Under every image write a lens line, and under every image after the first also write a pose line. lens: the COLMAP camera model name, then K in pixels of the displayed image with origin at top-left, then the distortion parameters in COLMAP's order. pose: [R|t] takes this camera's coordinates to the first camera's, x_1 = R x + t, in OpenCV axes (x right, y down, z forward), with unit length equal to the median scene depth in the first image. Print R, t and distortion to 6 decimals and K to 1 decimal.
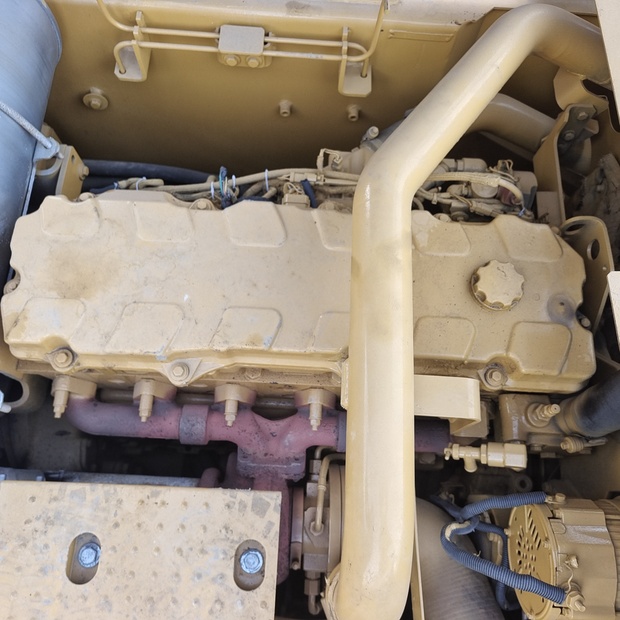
lens RADIAL K [[562.2, 0, 294.5], [0, 562.2, 298.7], [0, 0, 1]] dist [0.034499, -0.005447]
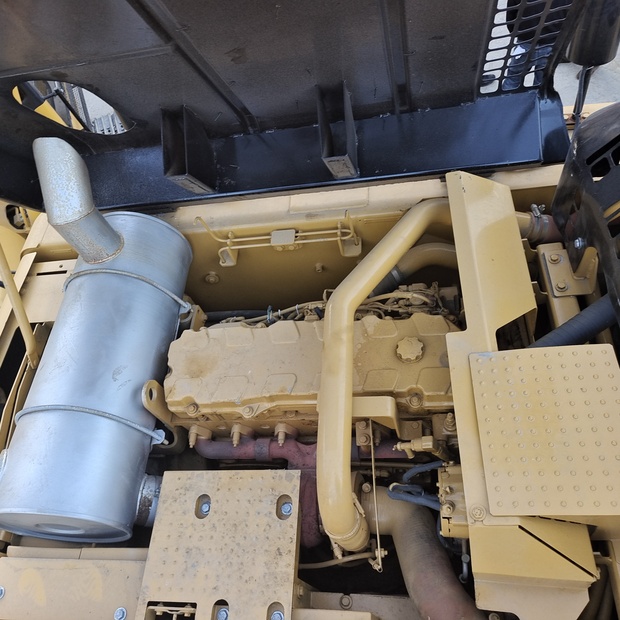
lens RADIAL K [[562.2, 0, 287.1], [0, 562.2, 295.0], [0, 0, 1]] dist [0.034499, -0.005447]
pose [[0.964661, -0.123538, -0.232740, 0.406373], [0.060647, 0.963664, -0.260143, 0.247104], [0.256421, 0.236834, 0.937101, -0.831175]]
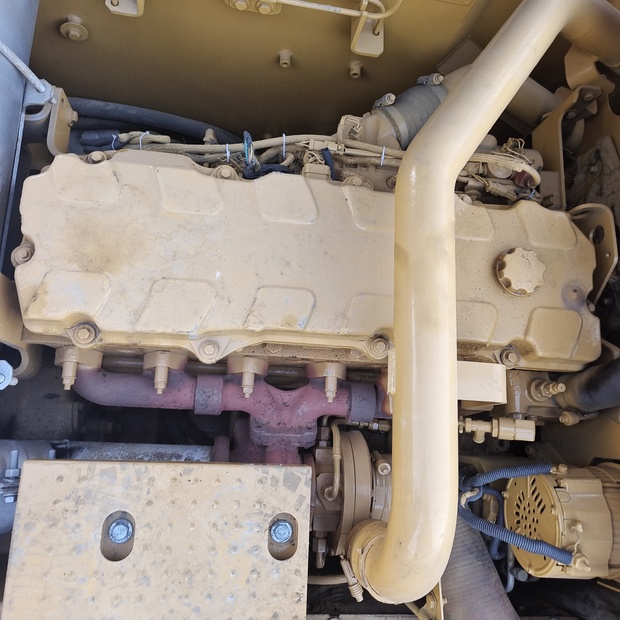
lens RADIAL K [[562.2, 0, 297.3], [0, 562.2, 300.8], [0, 0, 1]] dist [0.034499, -0.005447]
pose [[0.989587, 0.022719, 0.142129, -0.186855], [-0.040217, 0.991778, 0.121483, -0.077566], [-0.138201, -0.125934, 0.982365, 0.025141]]
